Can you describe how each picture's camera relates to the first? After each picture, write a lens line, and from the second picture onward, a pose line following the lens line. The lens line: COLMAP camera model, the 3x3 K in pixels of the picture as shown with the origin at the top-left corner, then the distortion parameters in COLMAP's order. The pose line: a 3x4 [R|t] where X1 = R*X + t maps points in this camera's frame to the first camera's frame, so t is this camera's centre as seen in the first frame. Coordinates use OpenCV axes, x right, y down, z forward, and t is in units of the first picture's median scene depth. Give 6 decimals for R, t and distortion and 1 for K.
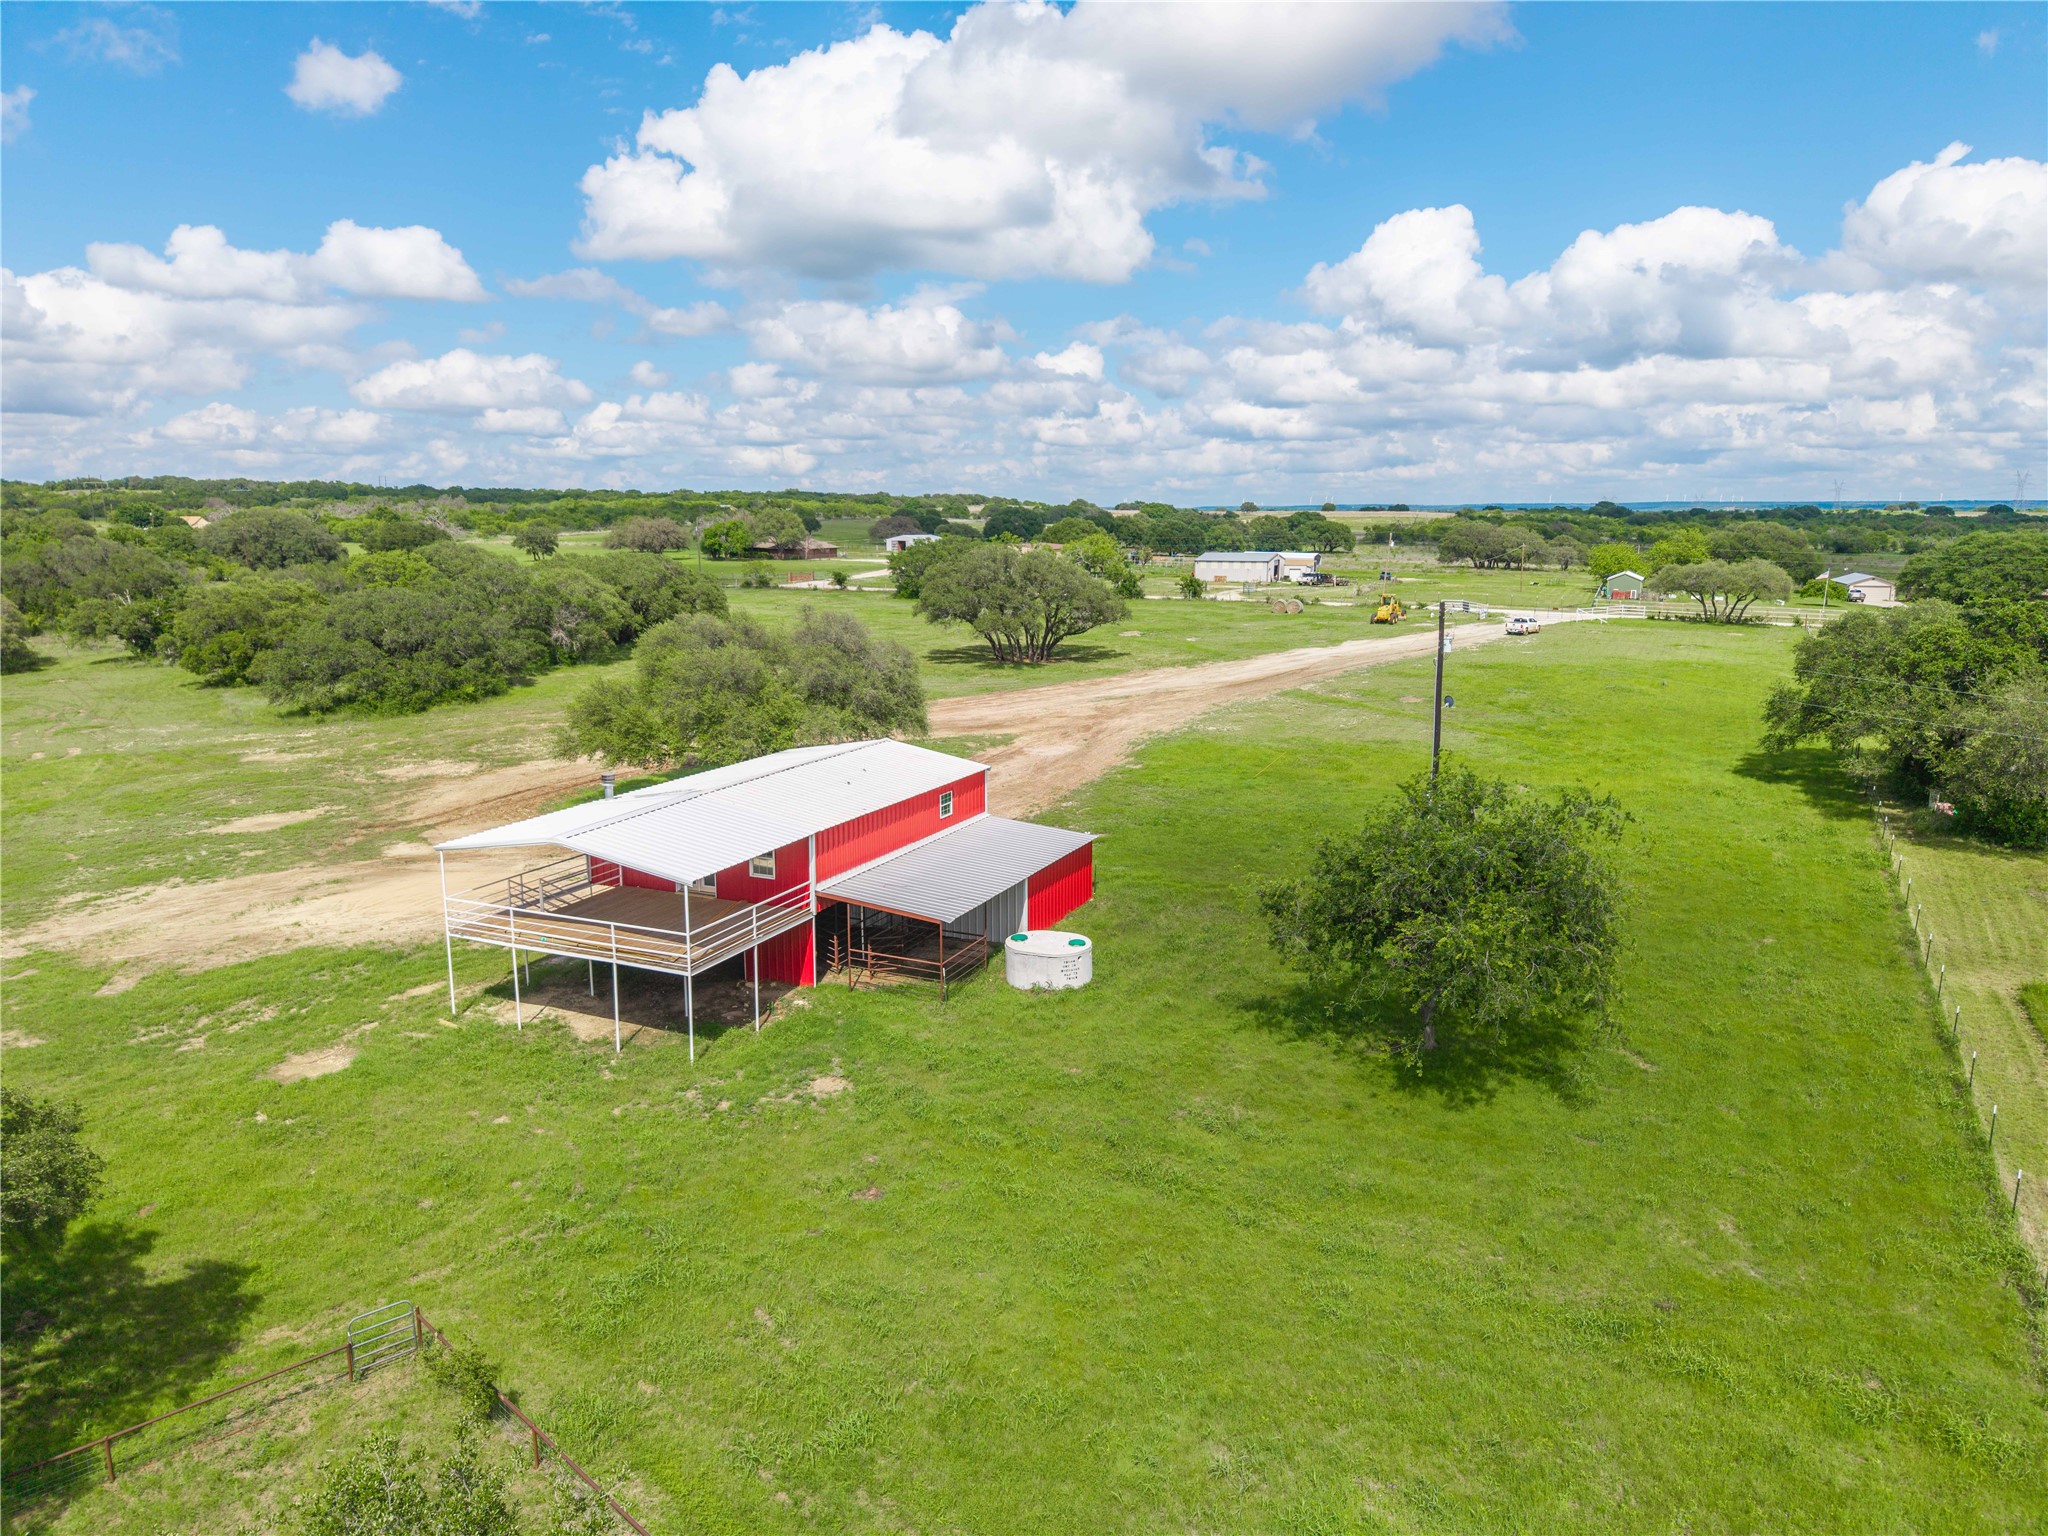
lens RADIAL K [[1378.9, 0, 1036.0], [0, 1378.9, 778.4], [0, 0, 1]] dist [0.026012, -0.028672]
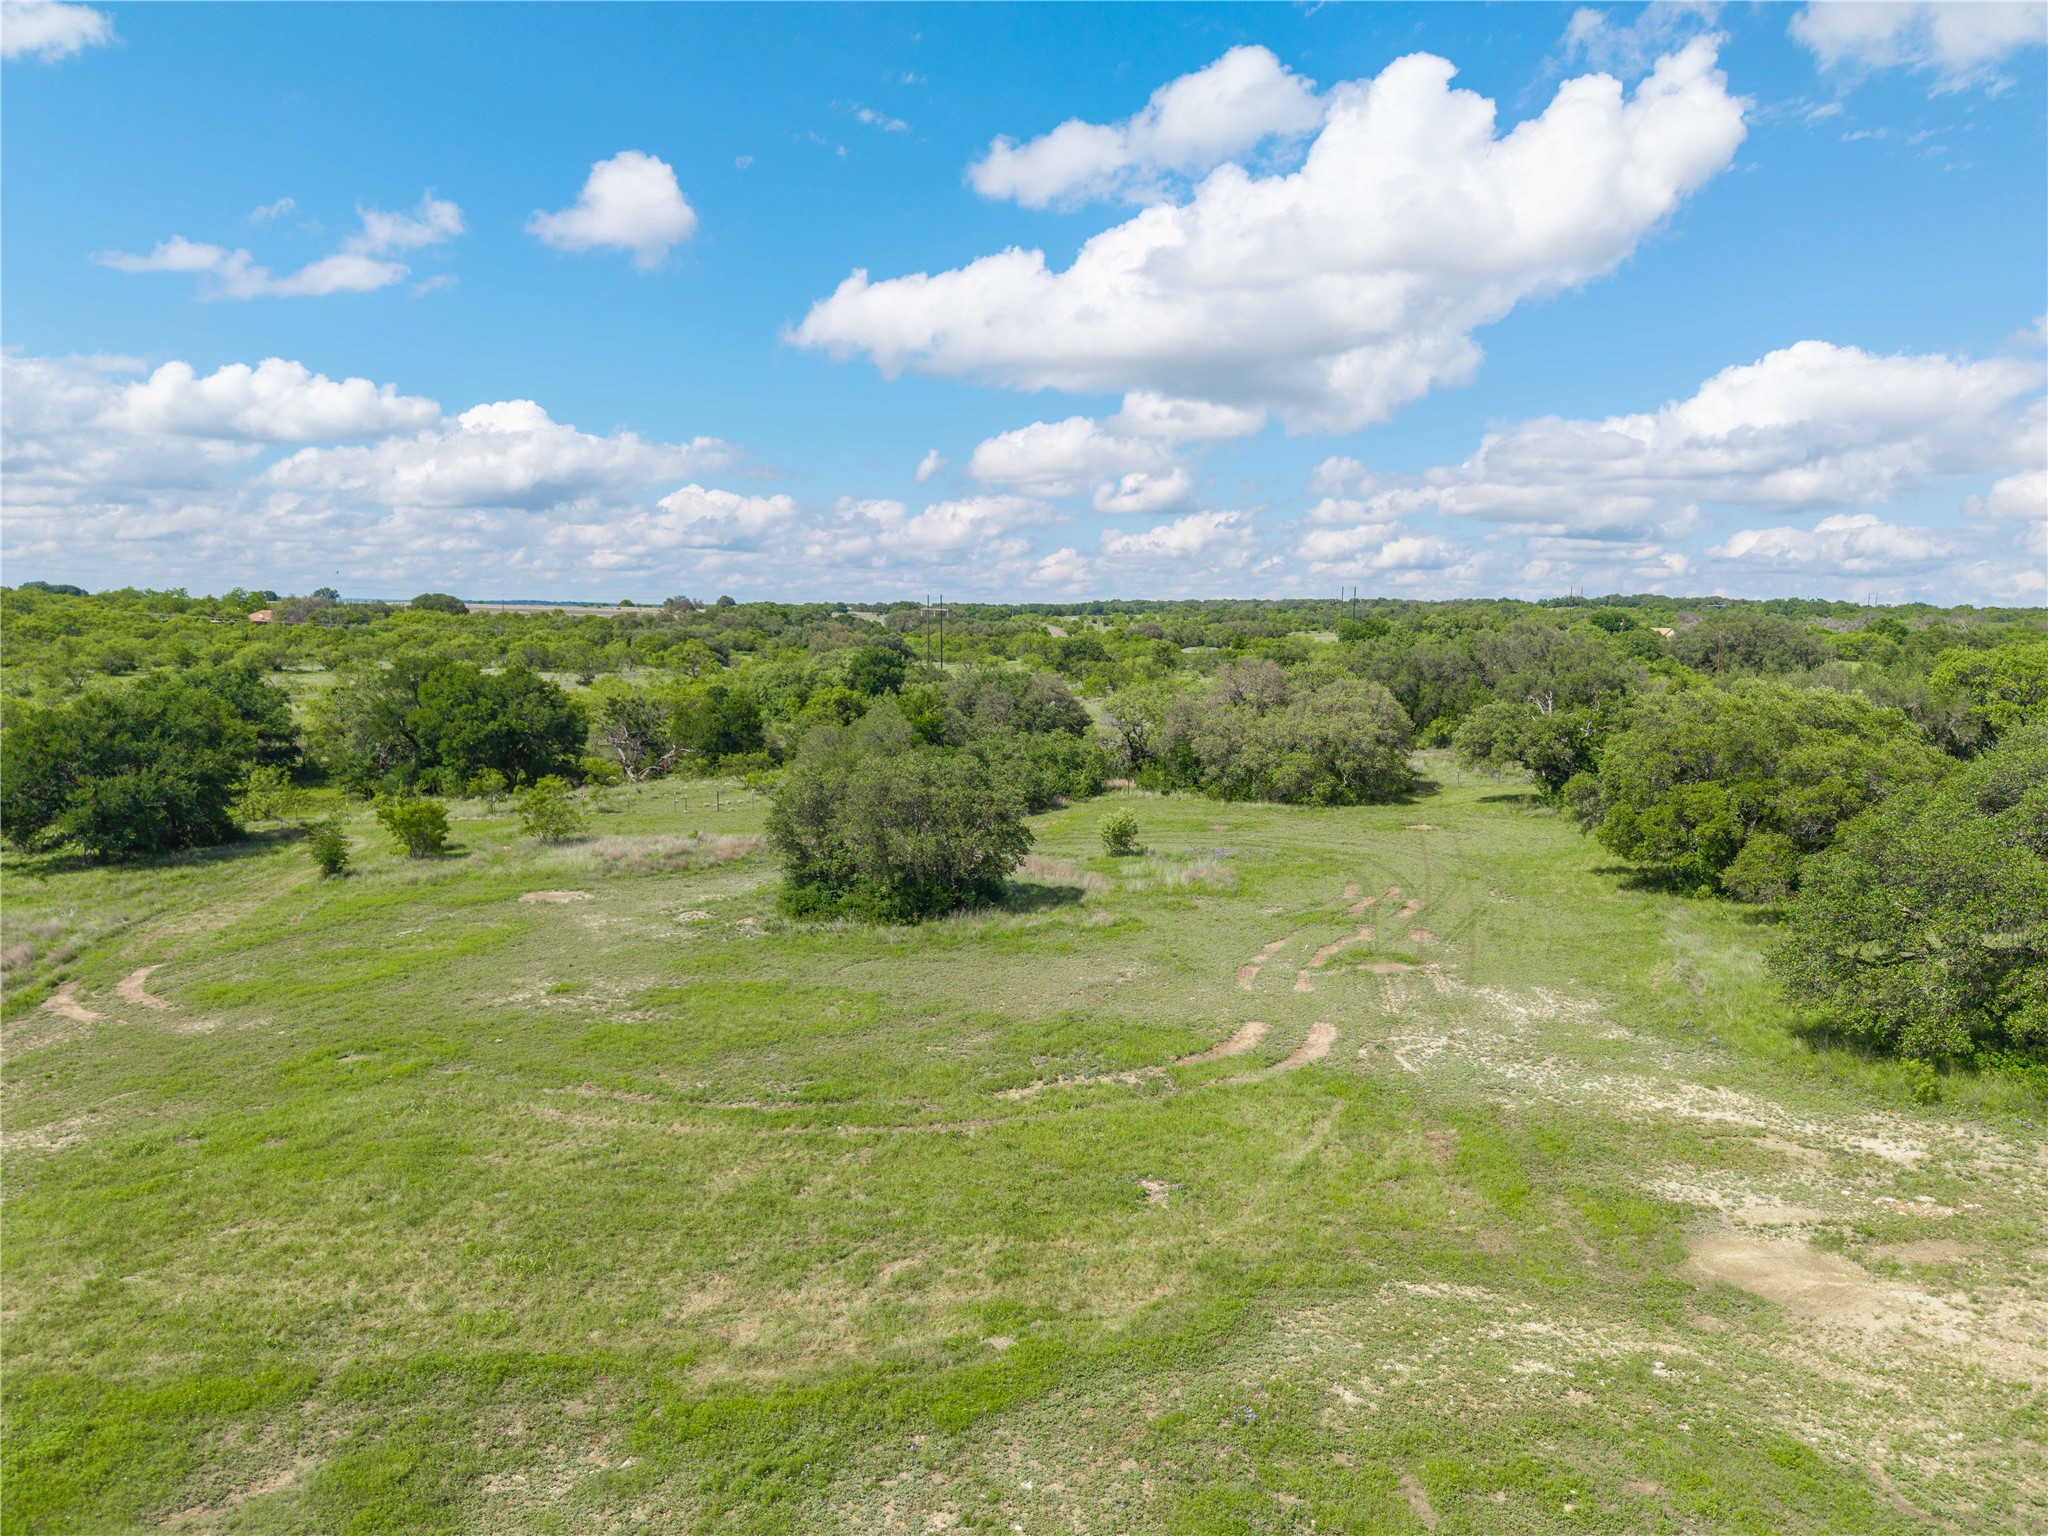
lens RADIAL K [[1378.9, 0, 1026.0], [0, 1378.9, 781.9], [0, 0, 1]] dist [0.026012, -0.028672]
pose [[0.567483, 0.107672, -0.816315, -0.279841], [-0.177880, 0.984033, 0.006137, -0.058555], [0.803941, 0.141724, 0.577575, 0.462877]]
